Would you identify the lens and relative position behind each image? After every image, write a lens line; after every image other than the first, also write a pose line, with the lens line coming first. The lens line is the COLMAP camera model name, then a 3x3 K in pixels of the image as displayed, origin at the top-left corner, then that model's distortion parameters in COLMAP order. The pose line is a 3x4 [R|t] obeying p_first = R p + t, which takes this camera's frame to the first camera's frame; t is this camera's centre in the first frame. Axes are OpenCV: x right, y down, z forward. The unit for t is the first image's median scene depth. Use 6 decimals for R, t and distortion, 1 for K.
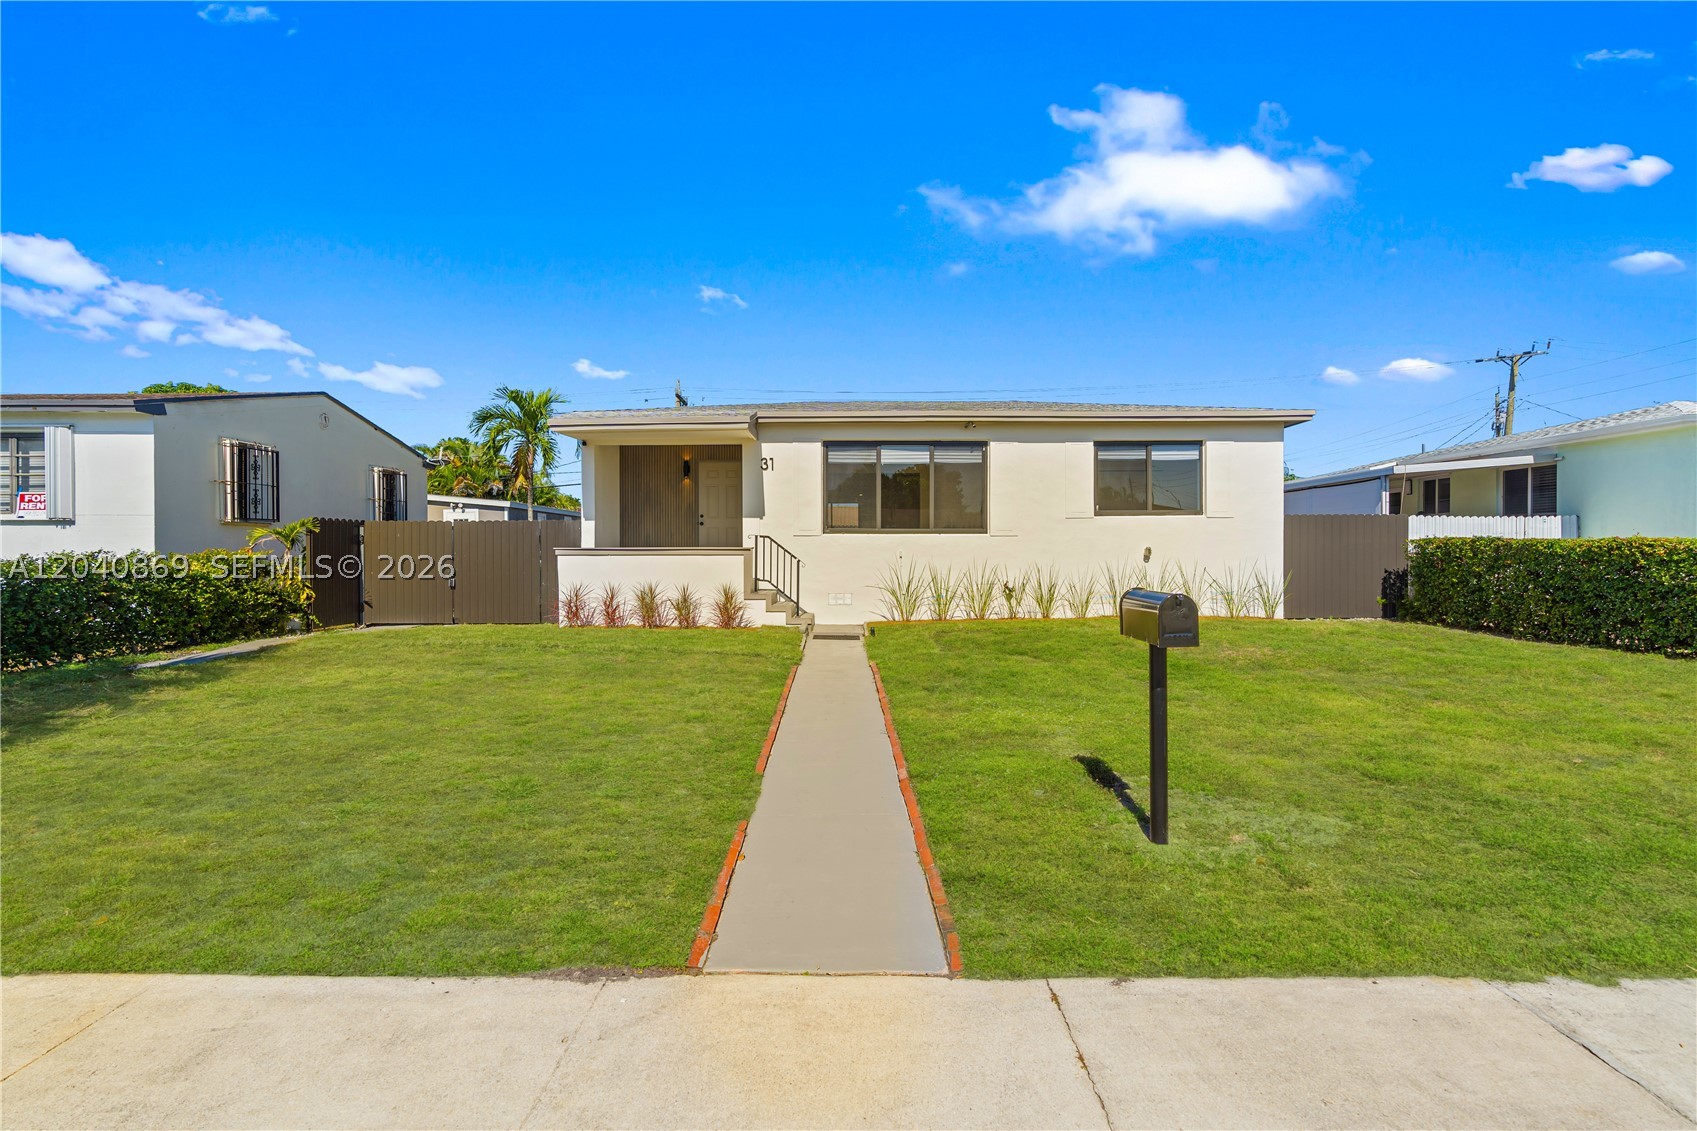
lens RADIAL K [[767.5, 0, 854.7], [0, 767.5, 539.1], [0, 0, 1]] dist [-0.008945, 0.004039]
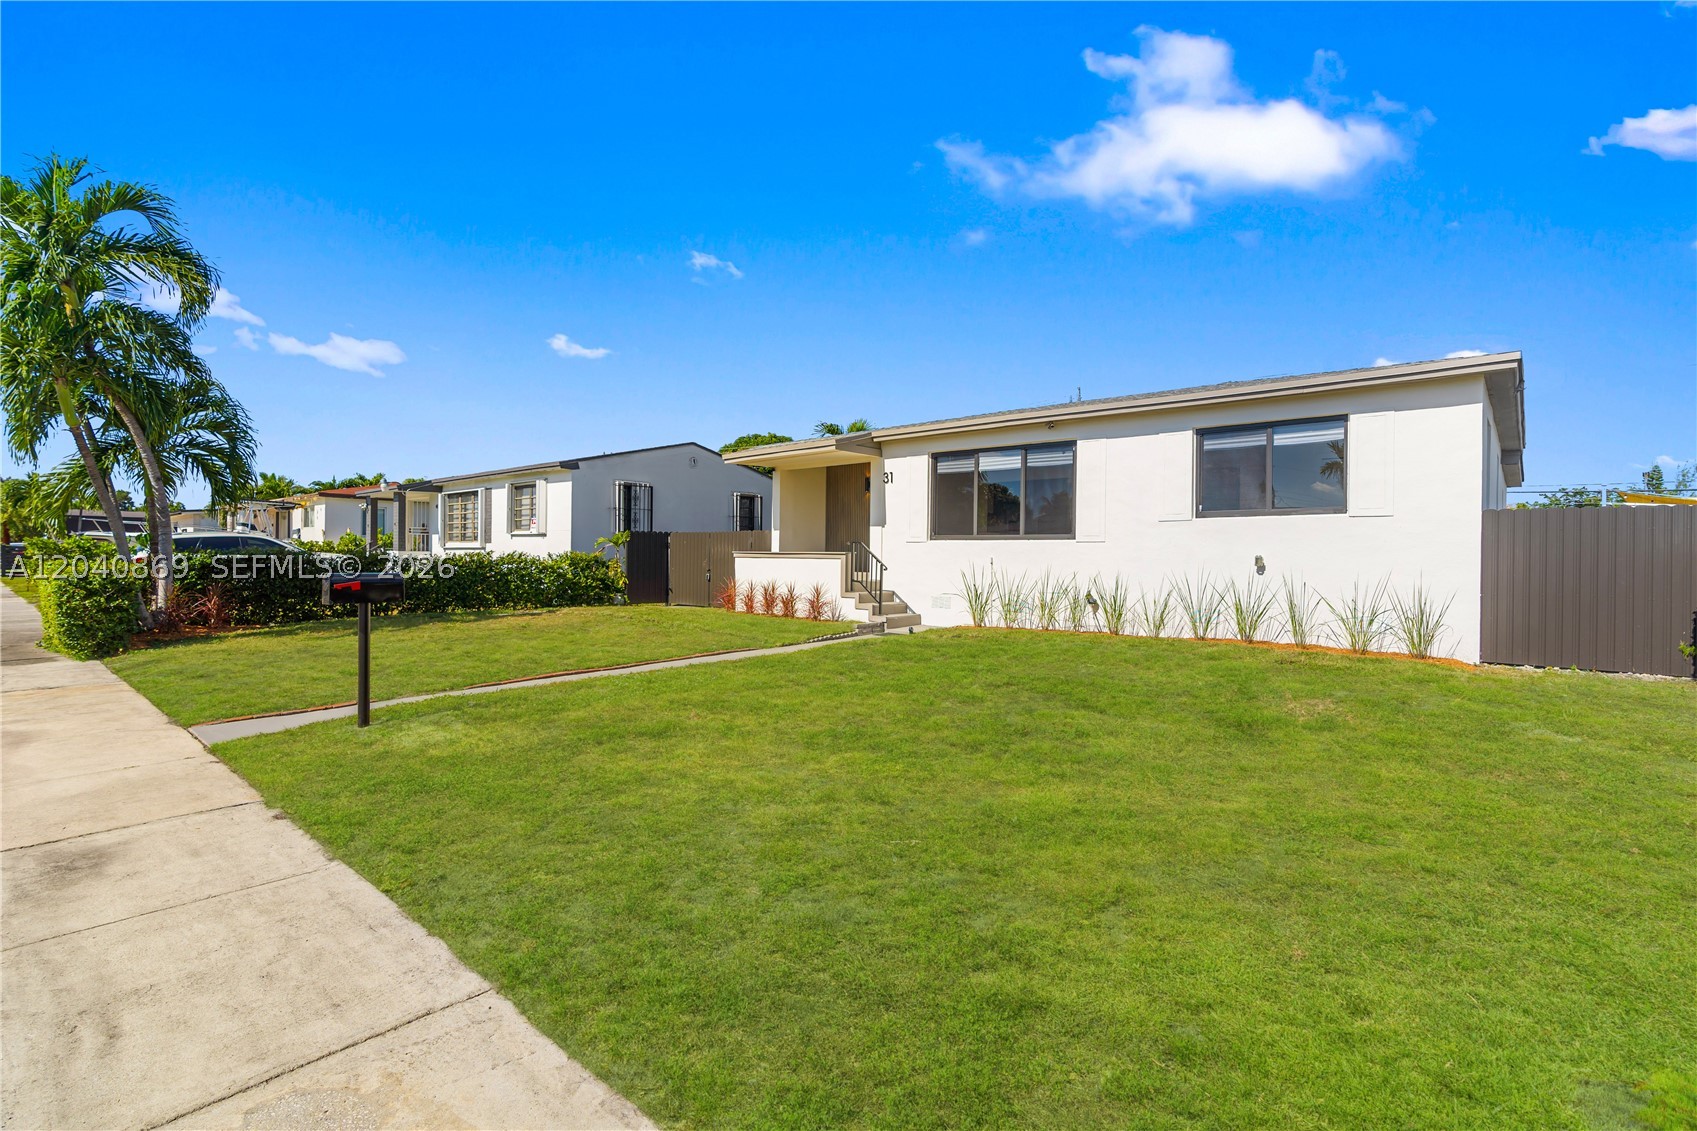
lens RADIAL K [[767.5, 0, 828.1], [0, 767.5, 550.9], [0, 0, 1]] dist [-0.008945, 0.004039]
pose [[0.754604, 0.005825, -0.656155, 0.557105], [-0.002312, 0.999978, 0.006219, 0.001173], [0.656177, -0.003176, 0.754601, 0.104540]]
